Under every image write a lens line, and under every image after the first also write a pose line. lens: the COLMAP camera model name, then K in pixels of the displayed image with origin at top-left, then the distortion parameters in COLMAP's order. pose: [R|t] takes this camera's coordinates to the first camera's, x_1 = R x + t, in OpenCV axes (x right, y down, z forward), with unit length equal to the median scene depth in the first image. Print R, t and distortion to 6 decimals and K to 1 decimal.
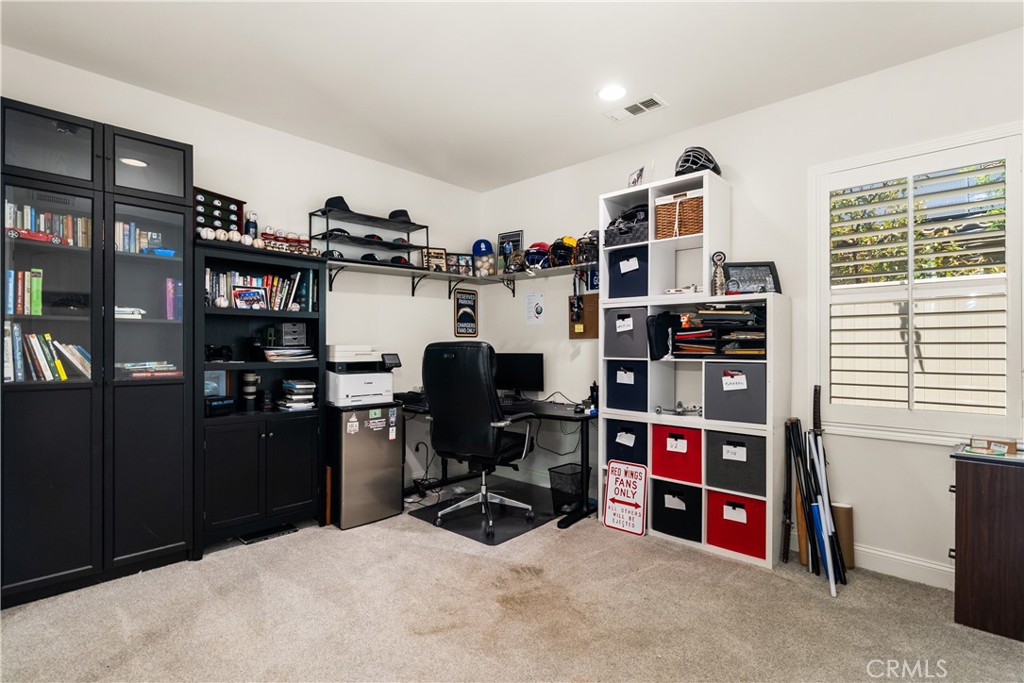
lens RADIAL K [[481.3, 0, 508.5], [0, 481.3, 341.9], [0, 0, 1]] dist [-0.003908, 0.001328]
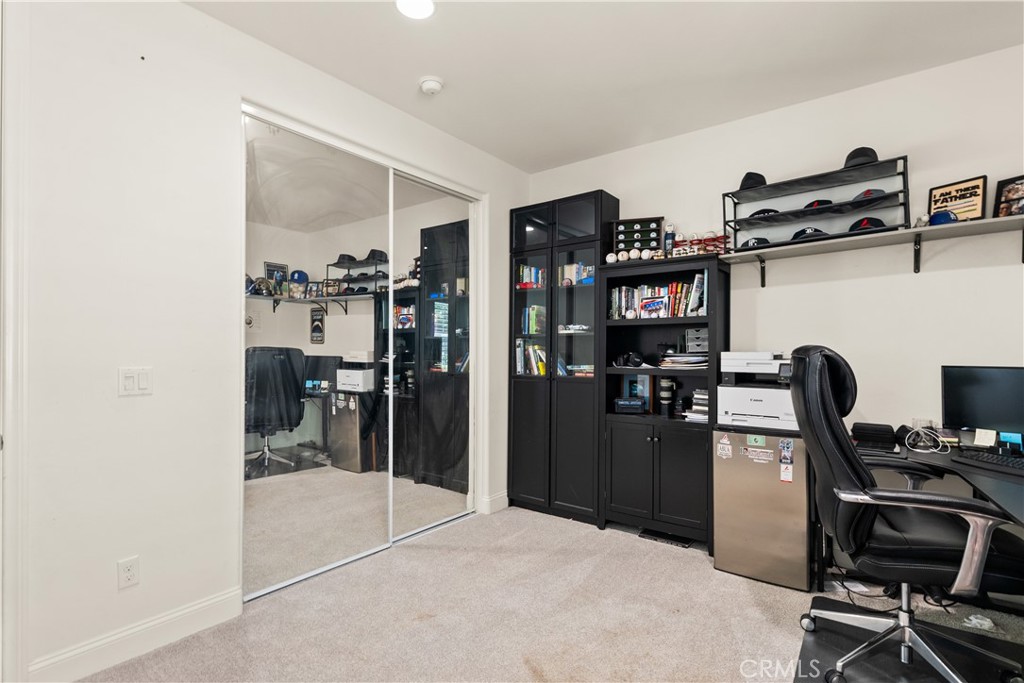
lens RADIAL K [[481.3, 0, 509.6], [0, 481.3, 351.1], [0, 0, 1]] dist [-0.003908, 0.001328]
pose [[0.129415, -0.007377, -0.991563, 0.470998], [0.005749, 0.999961, -0.006689, 0.009311], [0.991574, -0.004834, 0.129452, 0.545524]]
